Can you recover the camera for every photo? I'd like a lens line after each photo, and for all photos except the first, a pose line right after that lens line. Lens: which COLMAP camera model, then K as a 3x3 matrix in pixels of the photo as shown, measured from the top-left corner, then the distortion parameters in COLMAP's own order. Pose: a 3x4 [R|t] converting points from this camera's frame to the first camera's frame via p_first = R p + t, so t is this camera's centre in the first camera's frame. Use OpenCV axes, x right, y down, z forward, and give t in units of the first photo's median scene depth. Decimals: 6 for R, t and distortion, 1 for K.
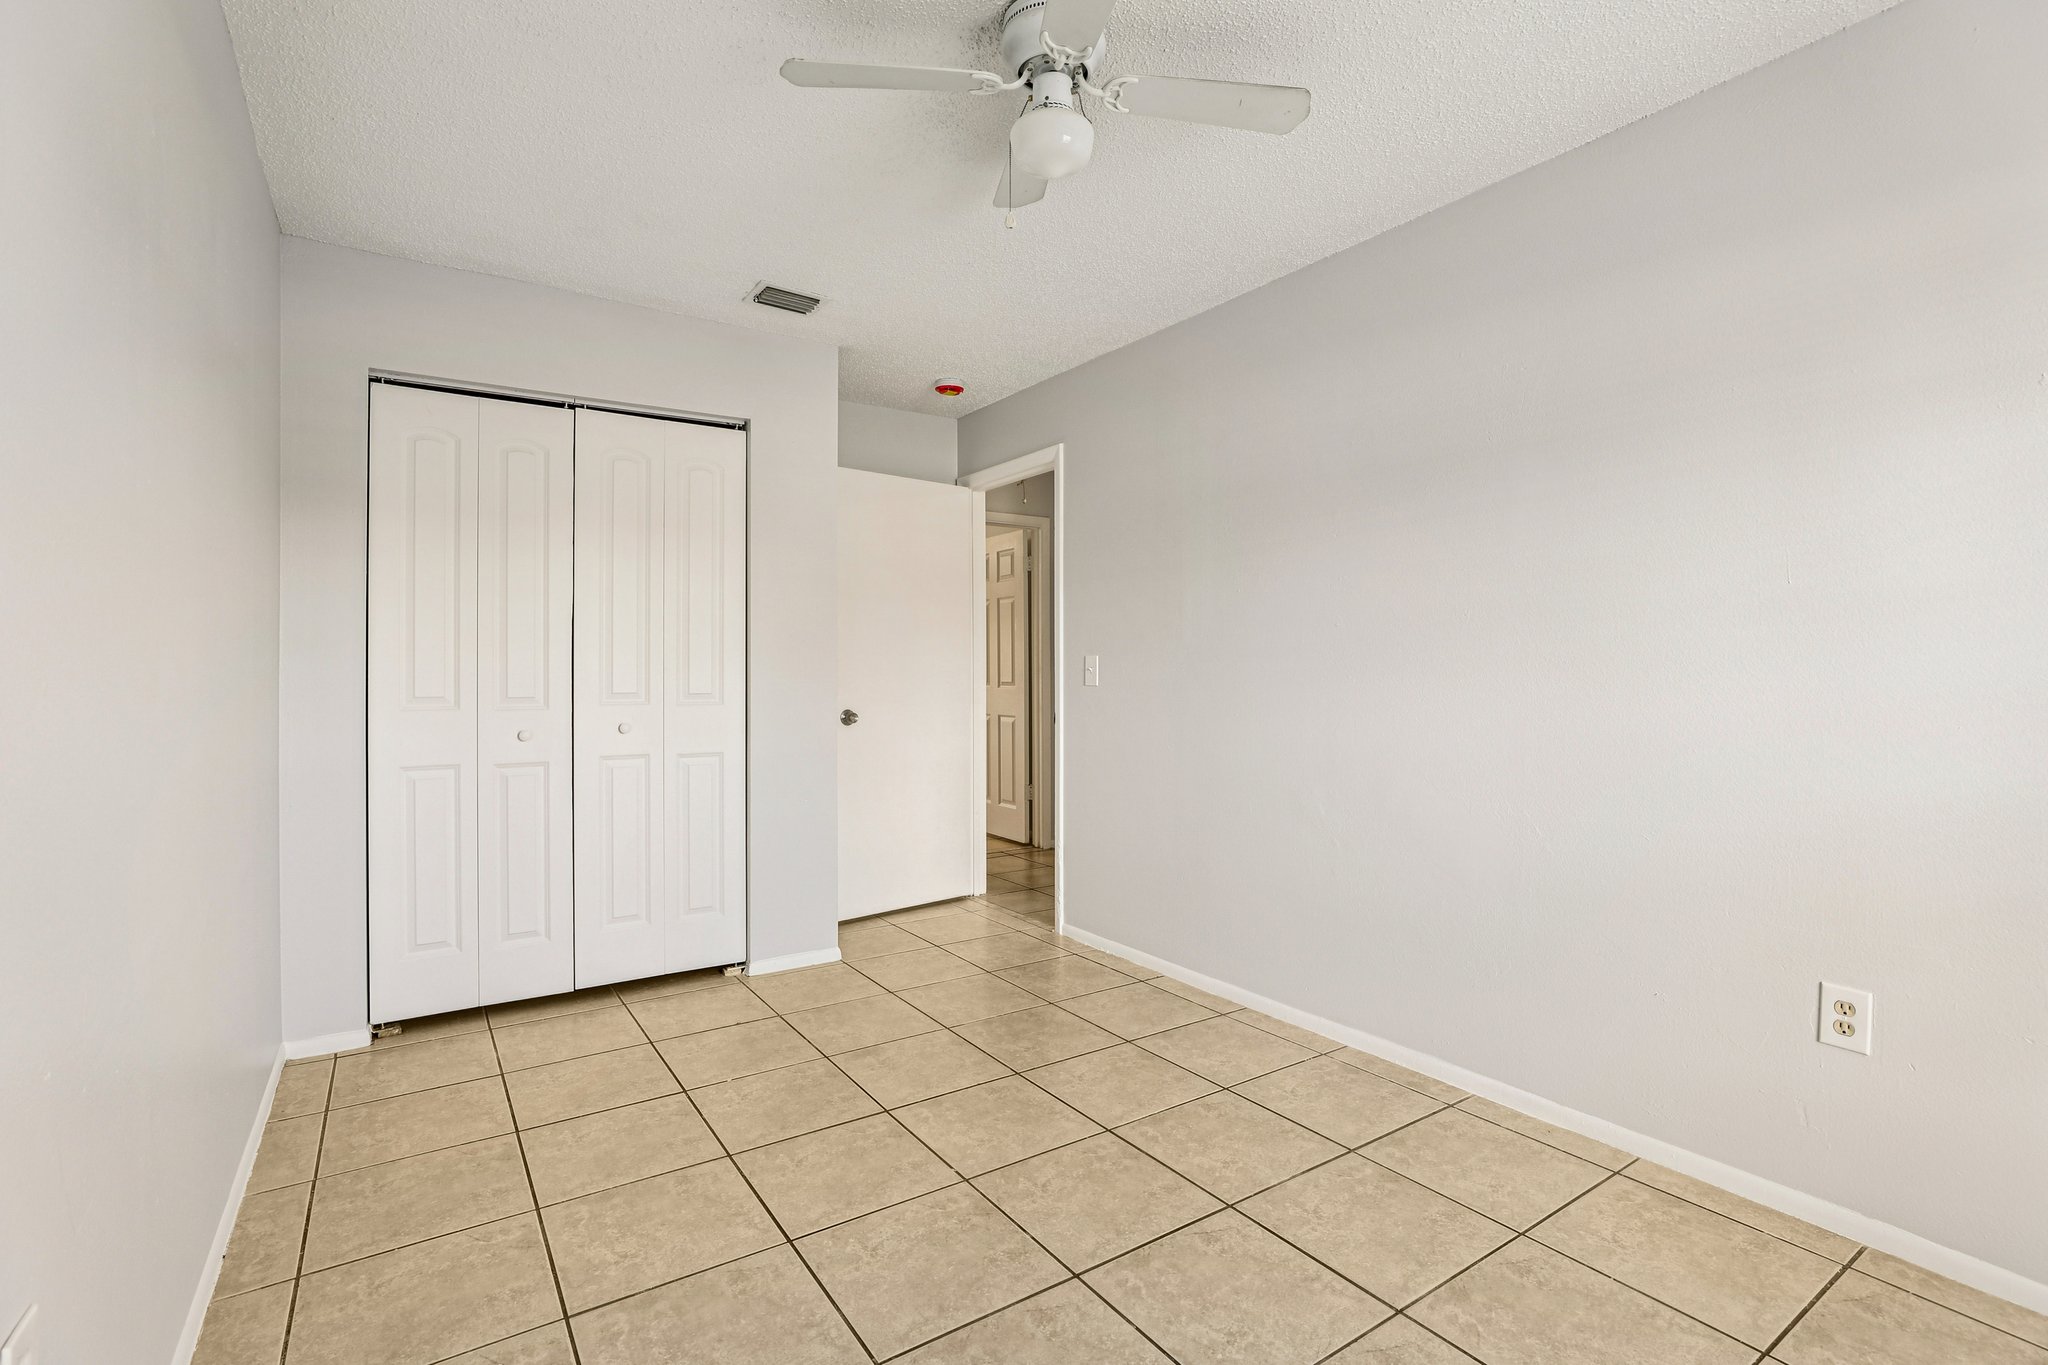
lens RADIAL K [[977.1, 0, 1021.7], [0, 977.1, 669.7], [0, 0, 1]] dist [-0.001610, -0.000060]
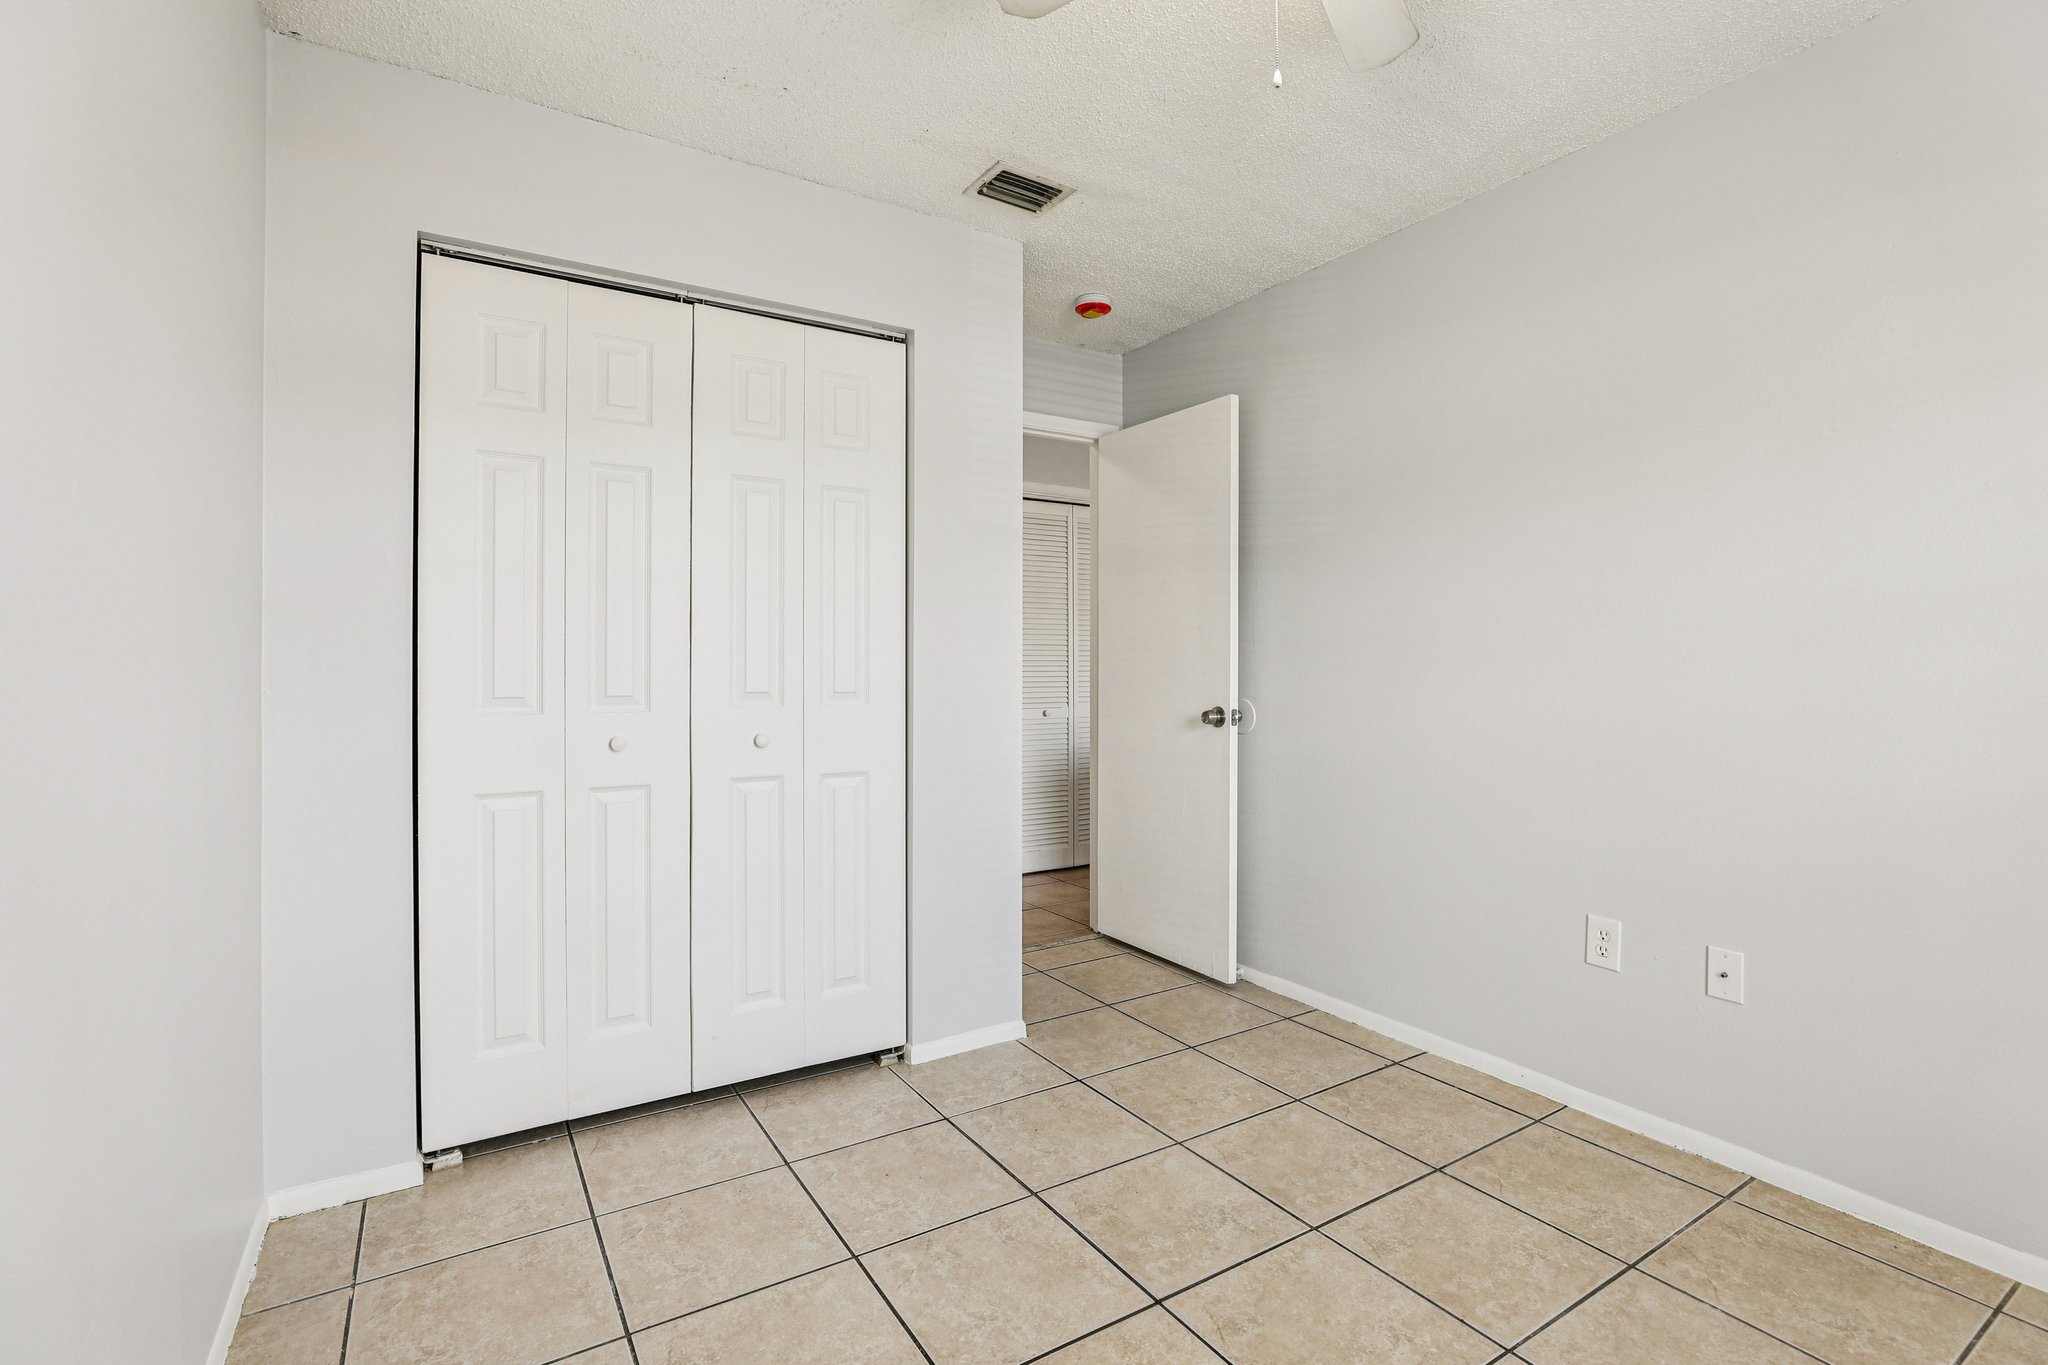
lens RADIAL K [[936.1, 0, 1022.1], [0, 936.1, 675.4], [0, 0, 1]] dist [-0.032555, 0.010603]
pose [[0.999881, 0.007022, -0.013740, -0.071881], [-0.006868, 0.999913, 0.011222, 0.001077], [0.013818, -0.011126, 0.999843, 0.109787]]
